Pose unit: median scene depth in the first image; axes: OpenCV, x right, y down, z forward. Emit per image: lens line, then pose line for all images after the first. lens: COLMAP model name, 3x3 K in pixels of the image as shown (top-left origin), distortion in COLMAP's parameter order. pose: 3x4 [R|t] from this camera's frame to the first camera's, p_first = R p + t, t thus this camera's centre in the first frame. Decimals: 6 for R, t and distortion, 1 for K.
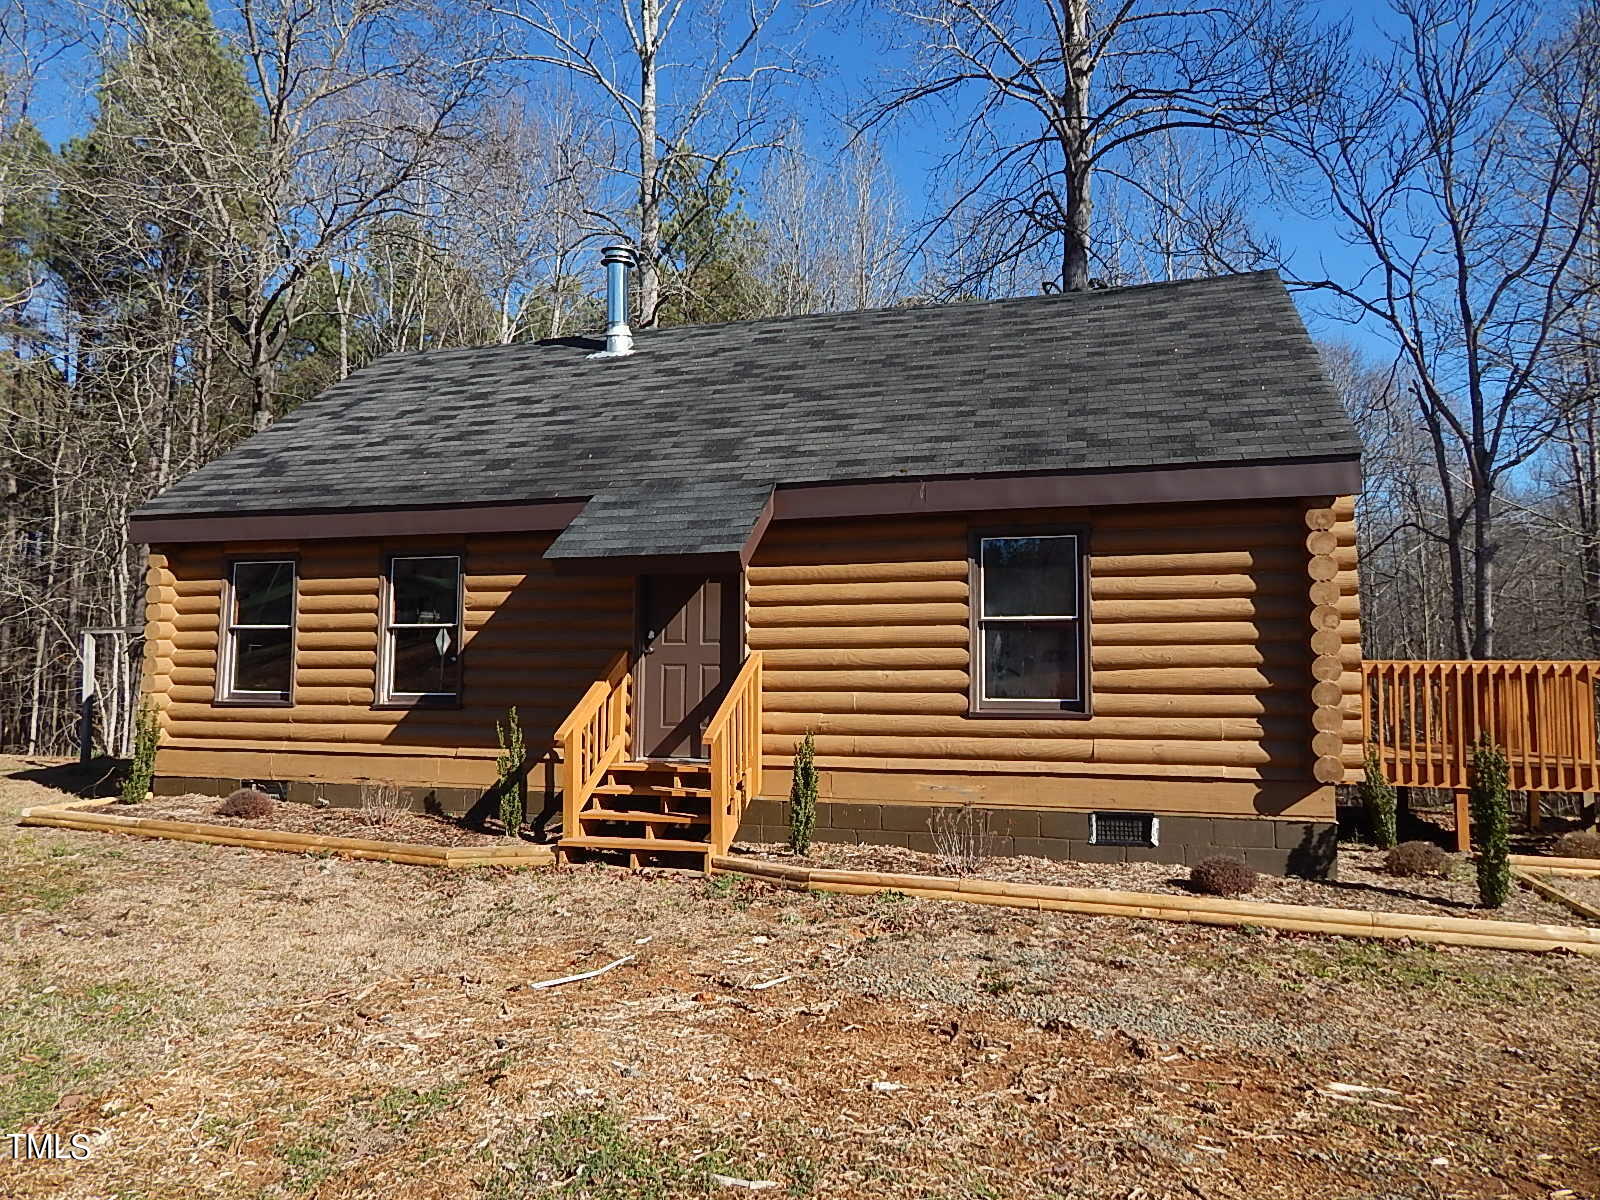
lens RADIAL K [[1120.4, 0, 800.0], [0, 1120.4, 600.0], [0, 0, 1]] dist [0.000345, 0.001108]
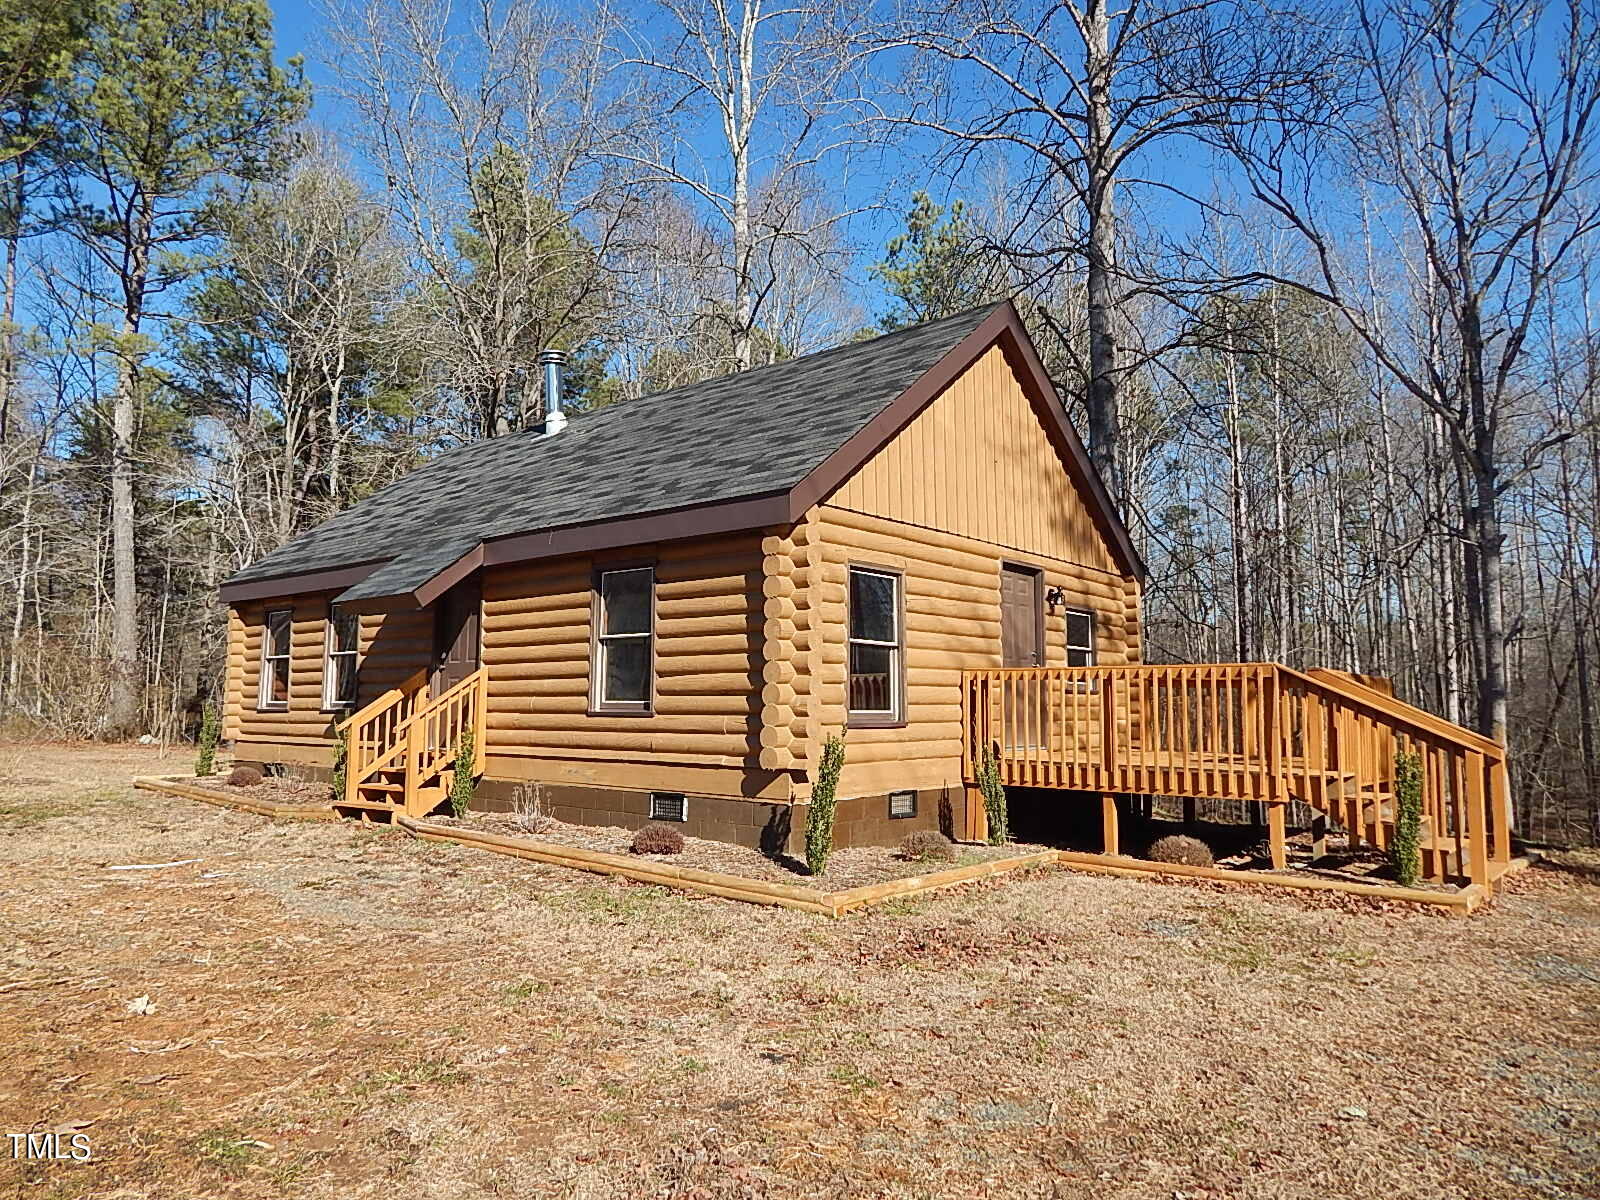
lens RADIAL K [[1046.5, 0, 800.0], [0, 1046.5, 600.0], [0, 0, 1]] dist [0.049040, 0.000353]
pose [[0.923253, -0.046365, -0.381384, 0.749180], [0.041892, 0.998921, -0.020028, 0.007276], [0.381901, 0.002514, 0.924200, -0.002316]]
